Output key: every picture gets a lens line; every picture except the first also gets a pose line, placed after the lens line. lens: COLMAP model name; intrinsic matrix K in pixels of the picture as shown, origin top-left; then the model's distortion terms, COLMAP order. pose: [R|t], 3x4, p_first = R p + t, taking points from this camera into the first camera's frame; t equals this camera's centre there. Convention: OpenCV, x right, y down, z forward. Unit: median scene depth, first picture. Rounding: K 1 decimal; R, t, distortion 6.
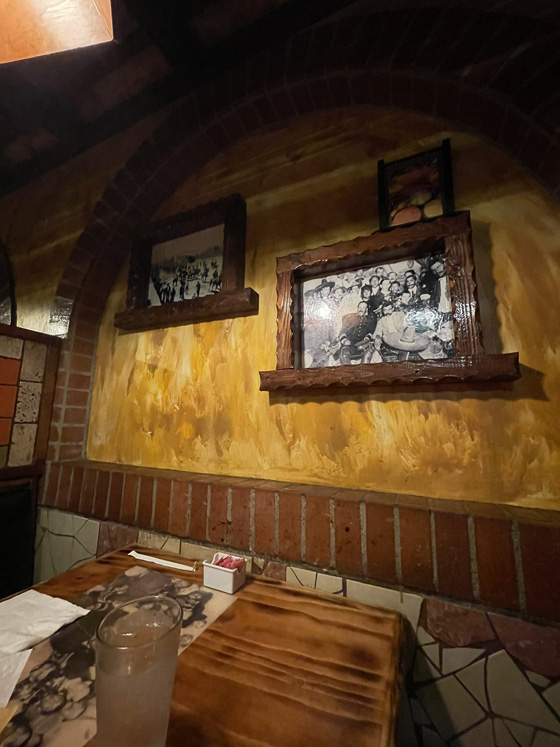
lens RADIAL K [[301.4, 0, 278.6], [0, 301.4, 373.3], [0, 0, 1]] dist [-0.005906, 0.002633]
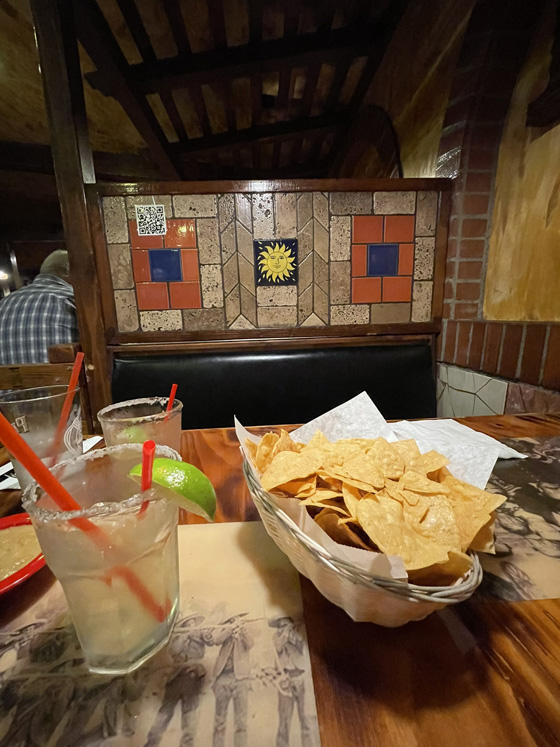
lens RADIAL K [[301.4, 0, 277.5], [0, 301.4, 379.8], [0, 0, 1]] dist [-0.005906, 0.002633]
pose [[0.461810, 0.148957, -0.874382, -0.132462], [0.174218, 0.951362, 0.254085, 0.136870], [0.869701, -0.269672, 0.413398, 0.069208]]
